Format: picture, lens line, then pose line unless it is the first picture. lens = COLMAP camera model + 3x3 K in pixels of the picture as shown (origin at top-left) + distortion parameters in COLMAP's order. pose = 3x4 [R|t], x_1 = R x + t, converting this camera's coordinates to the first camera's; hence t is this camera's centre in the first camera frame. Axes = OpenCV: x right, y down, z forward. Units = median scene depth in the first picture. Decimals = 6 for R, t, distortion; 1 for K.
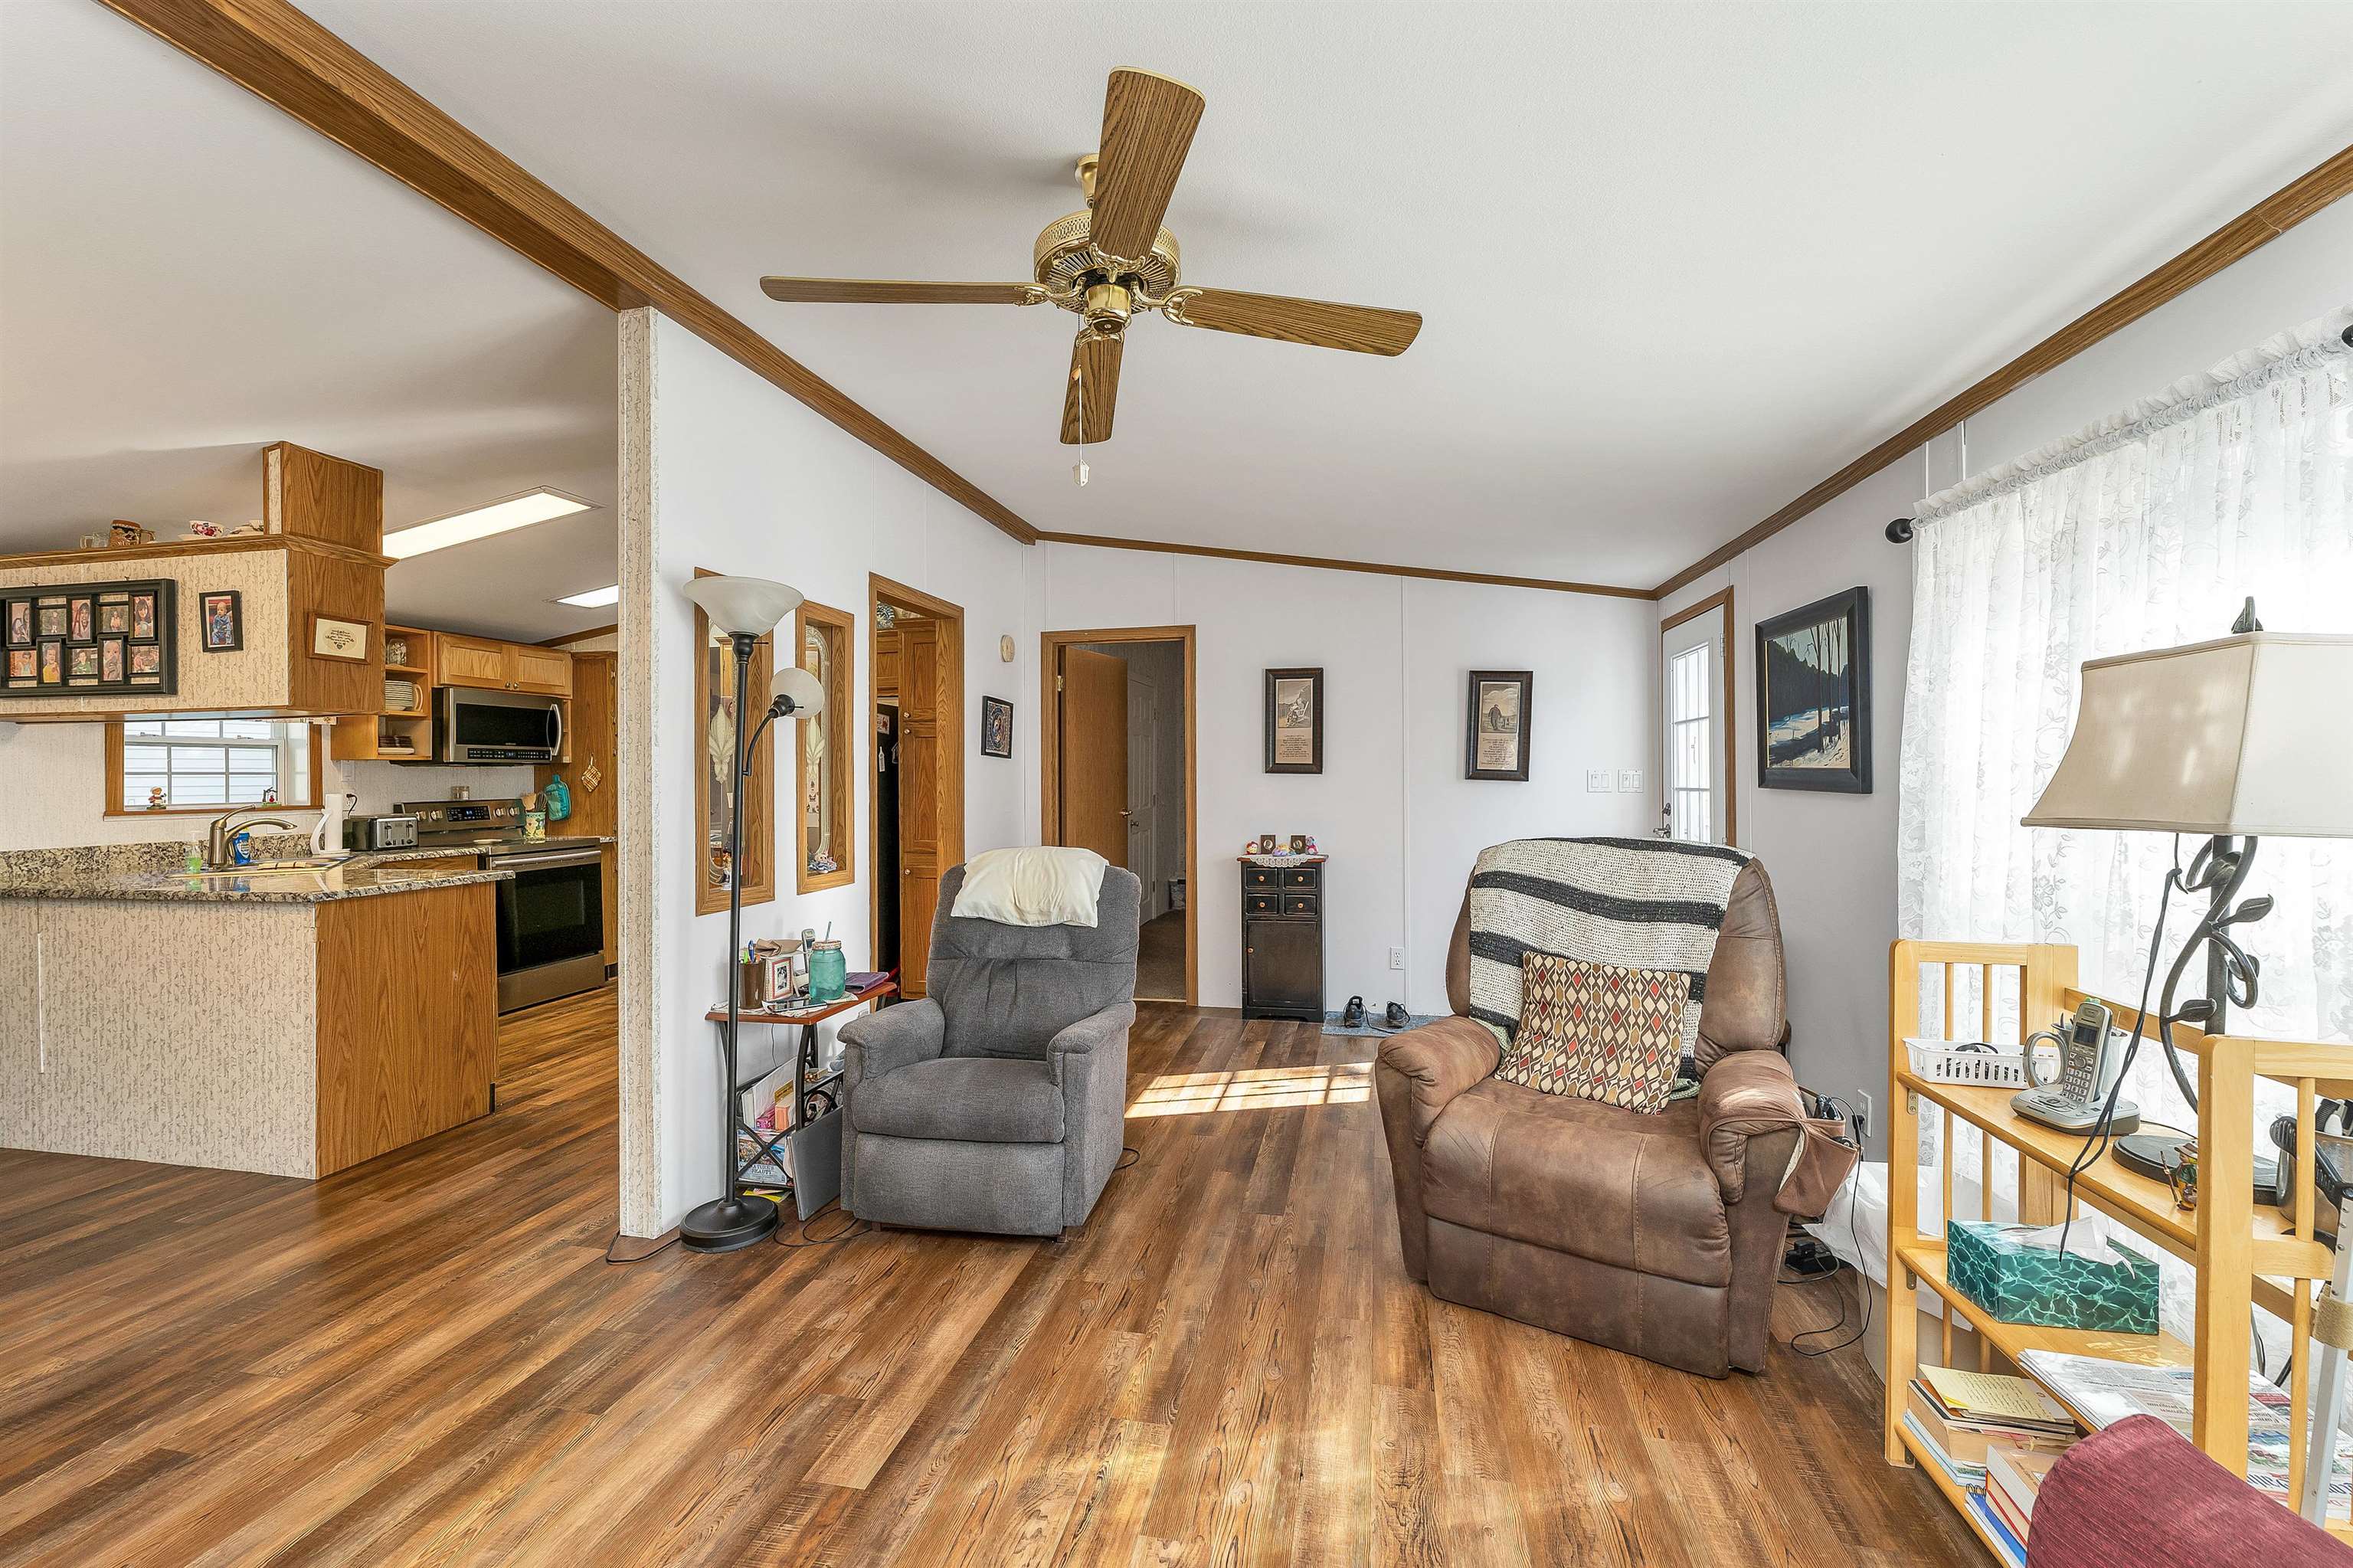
lens RADIAL K [[976.4, 0, 1174.8], [0, 976.4, 777.5], [0, 0, 1]] dist [-0.000293, -0.000345]
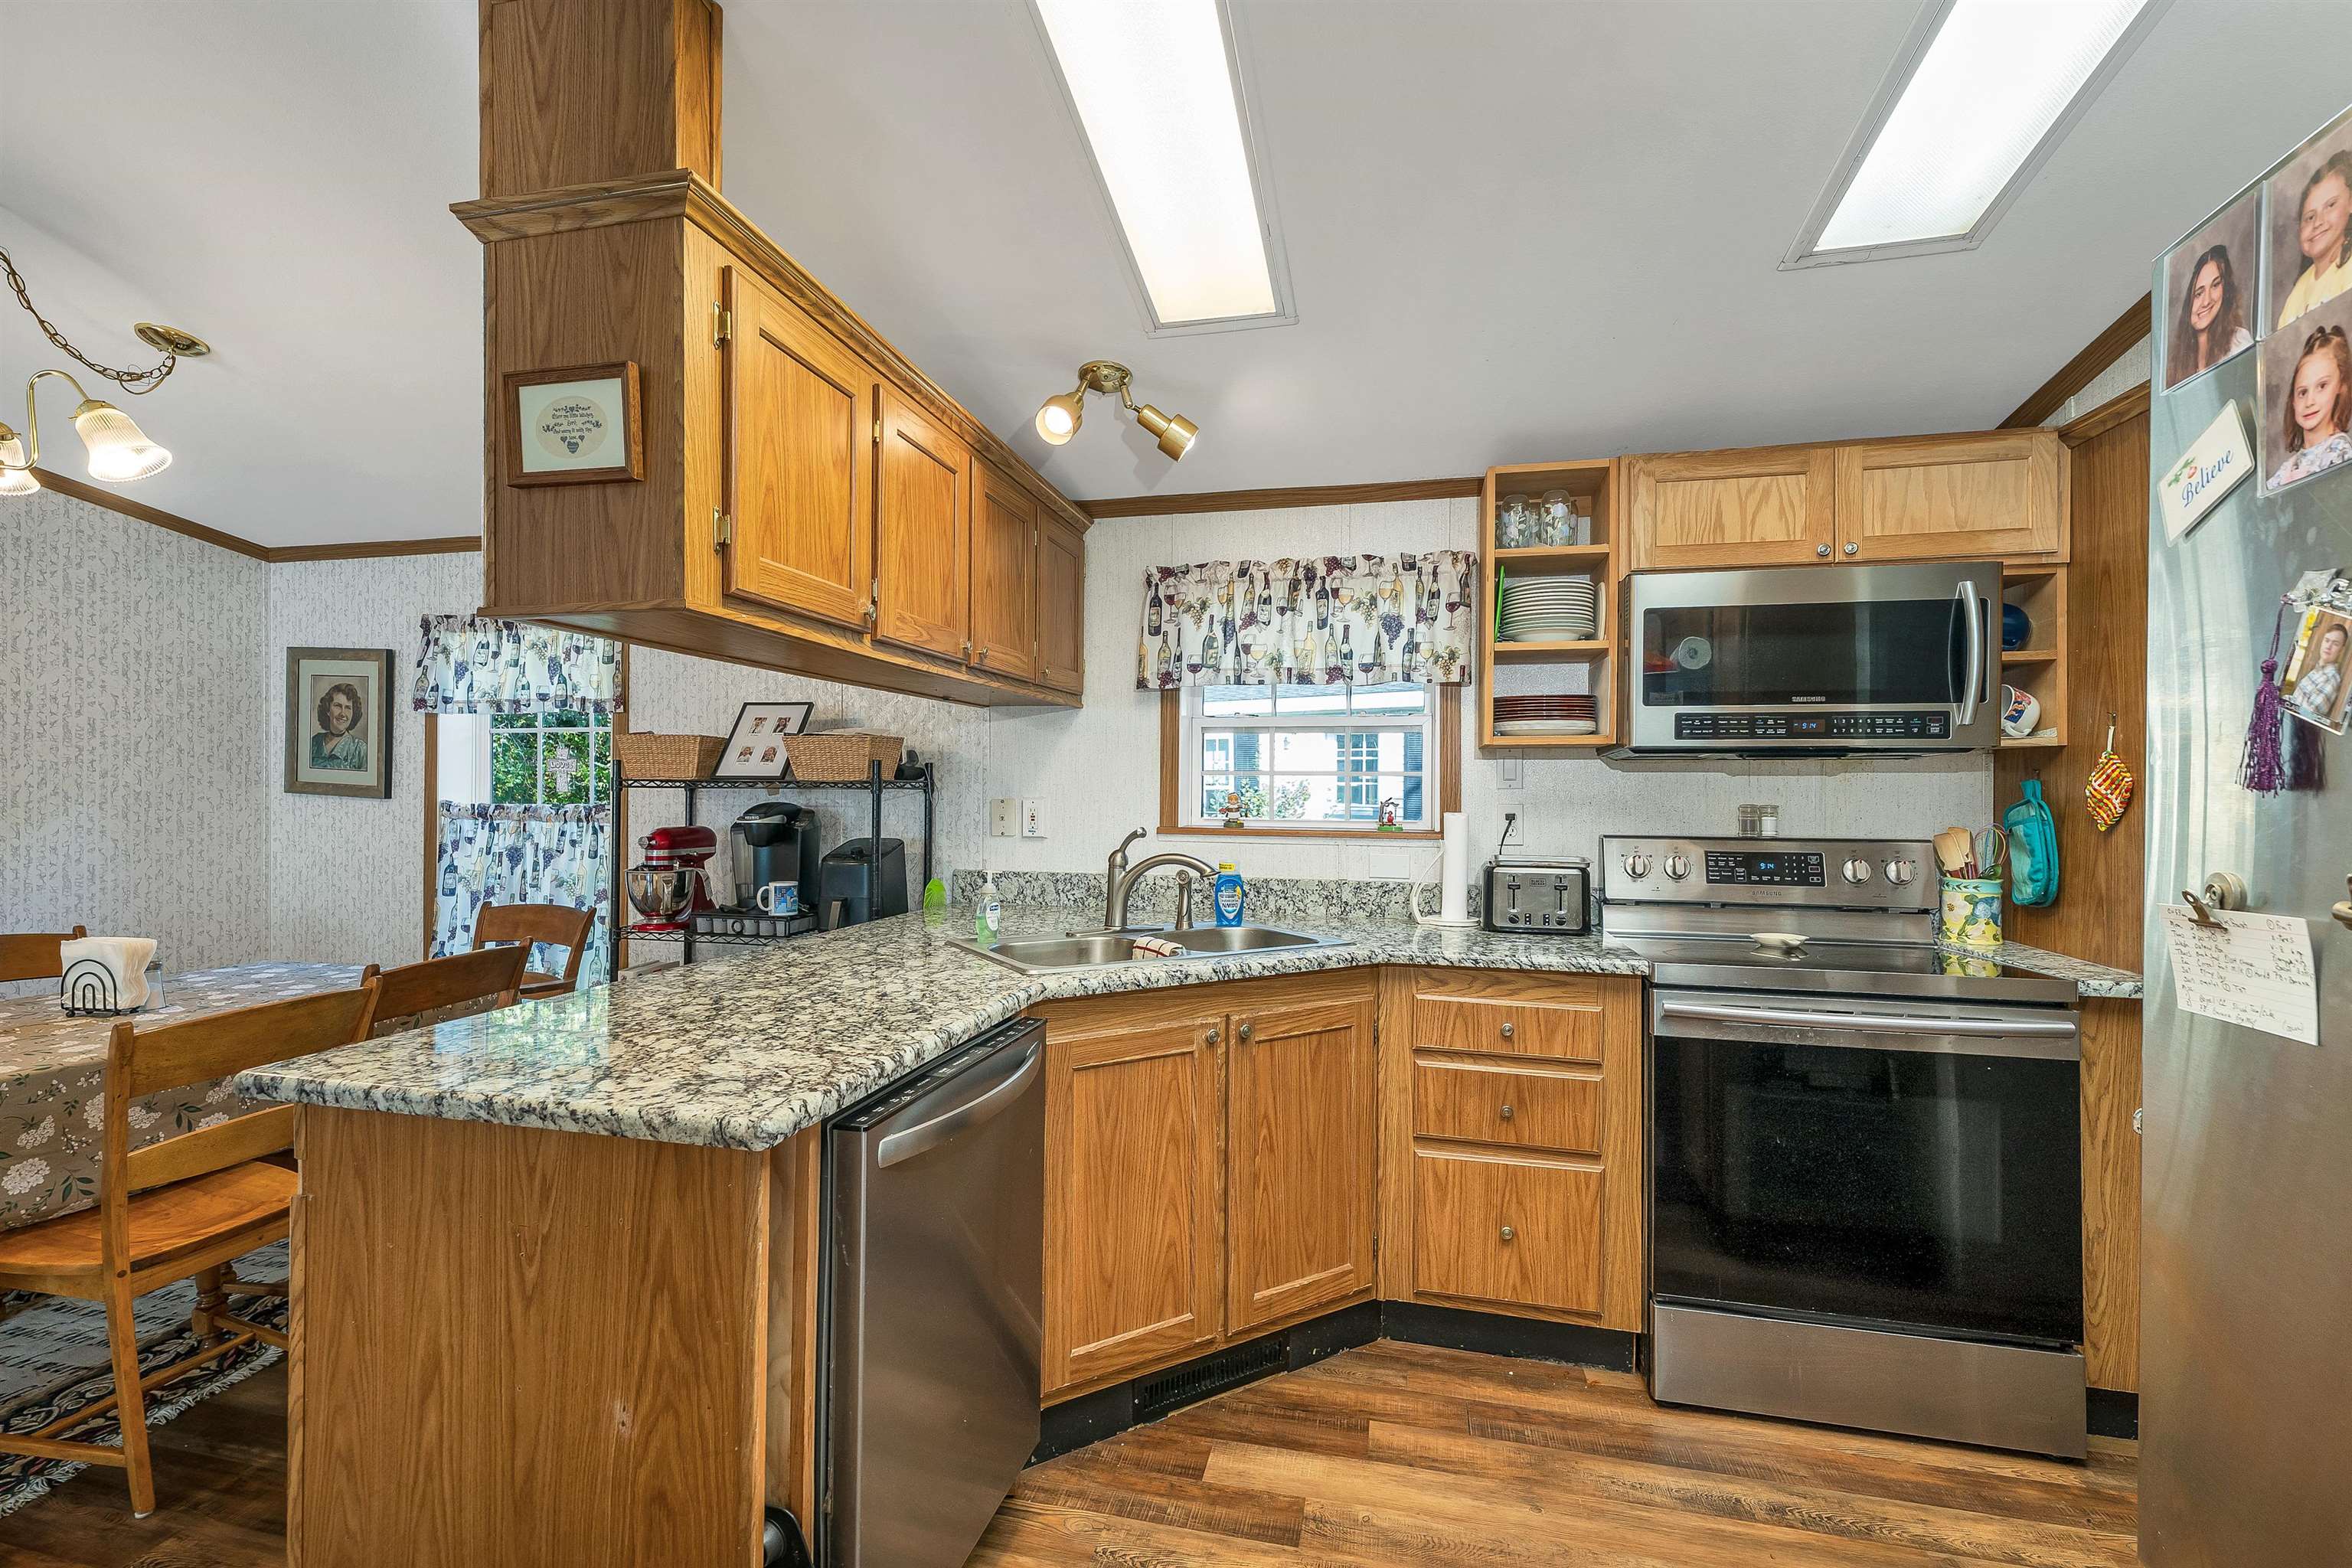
lens RADIAL K [[975.9, 0, 1174.9], [0, 975.9, 780.9], [0, 0, 1]] dist [-0.000293, -0.000345]
pose [[-0.040154, 0.001574, -0.999192, -0.275982], [-0.009251, 0.999955, 0.001947, -0.000401], [0.999151, 0.009322, -0.040138, 0.745065]]
